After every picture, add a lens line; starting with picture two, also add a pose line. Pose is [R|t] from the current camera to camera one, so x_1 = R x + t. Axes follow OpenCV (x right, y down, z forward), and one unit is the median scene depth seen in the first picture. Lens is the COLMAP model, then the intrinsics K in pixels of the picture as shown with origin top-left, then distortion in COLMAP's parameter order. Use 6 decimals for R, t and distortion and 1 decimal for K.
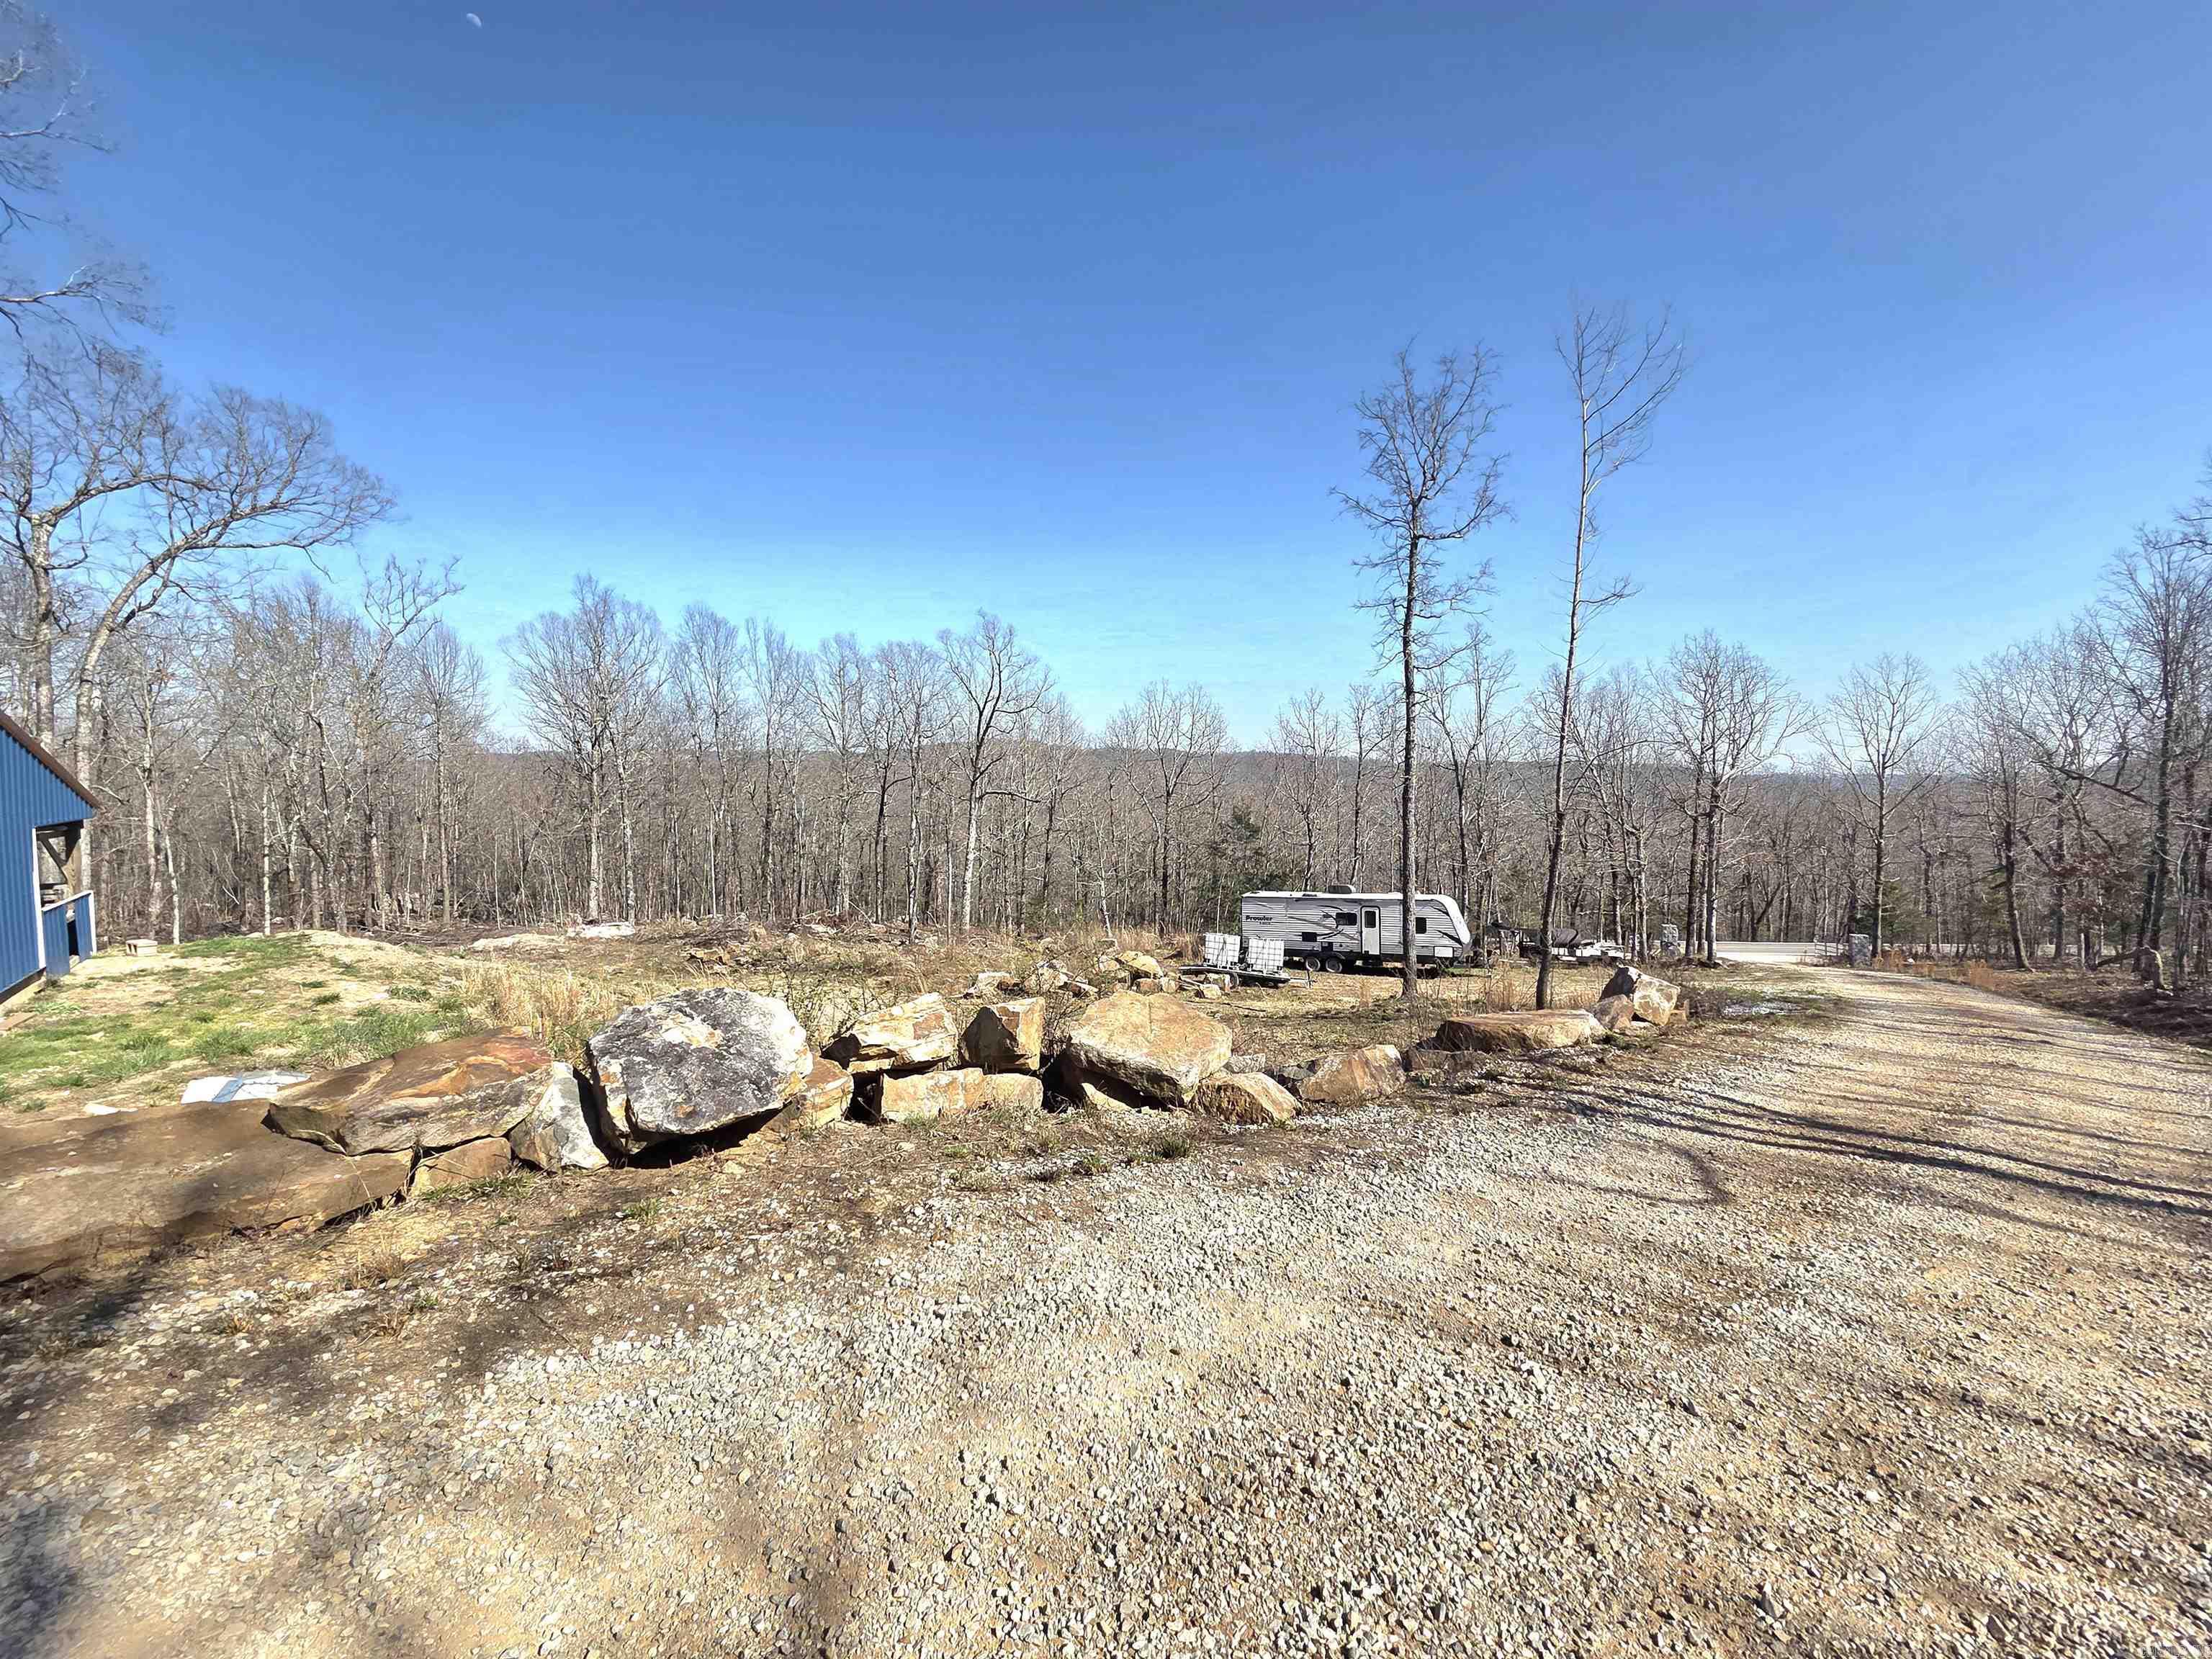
lens RADIAL K [[893.9, 0, 1112.0], [0, 893.9, 821.7], [0, 0, 1]] dist [-0.002816, -0.000123]
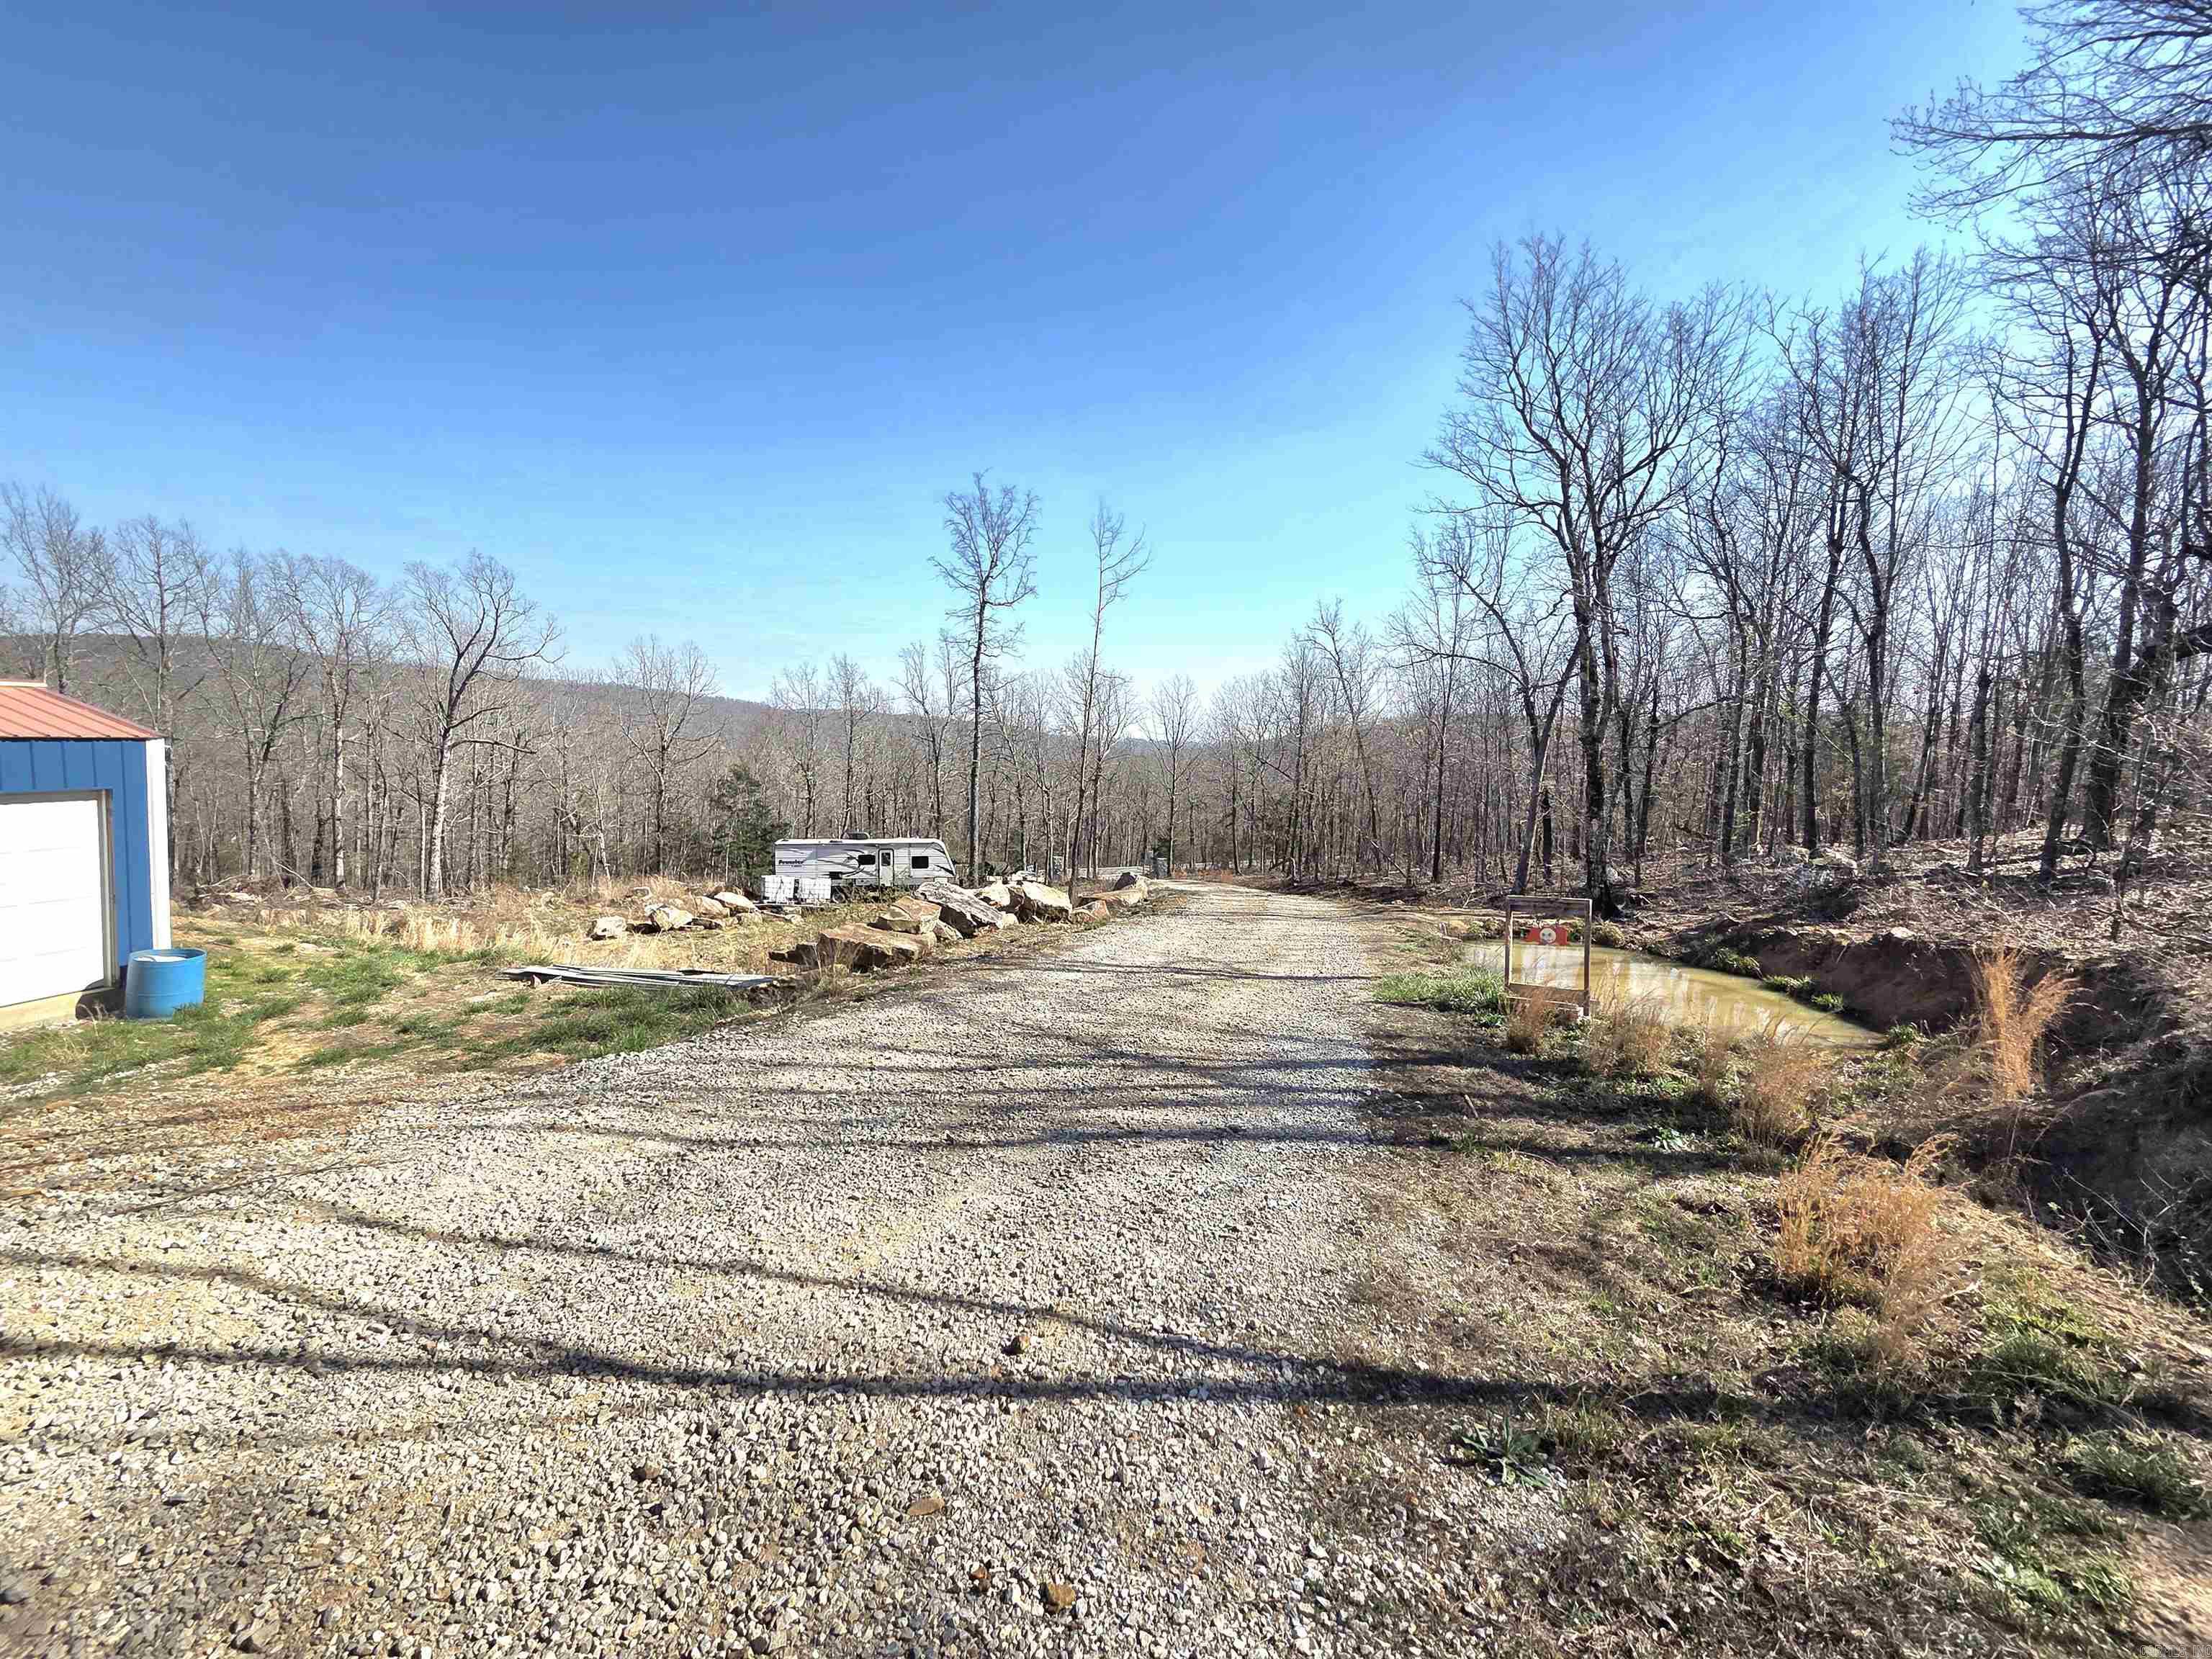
lens RADIAL K [[893.9, 0, 1104.4], [0, 893.9, 831.1], [0, 0, 1]] dist [-0.002816, -0.000123]
pose [[0.786040, -0.017904, 0.617916, -0.250969], [-0.026159, 0.997722, 0.062186, -0.018445], [-0.617621, -0.065045, 0.783781, -0.189756]]
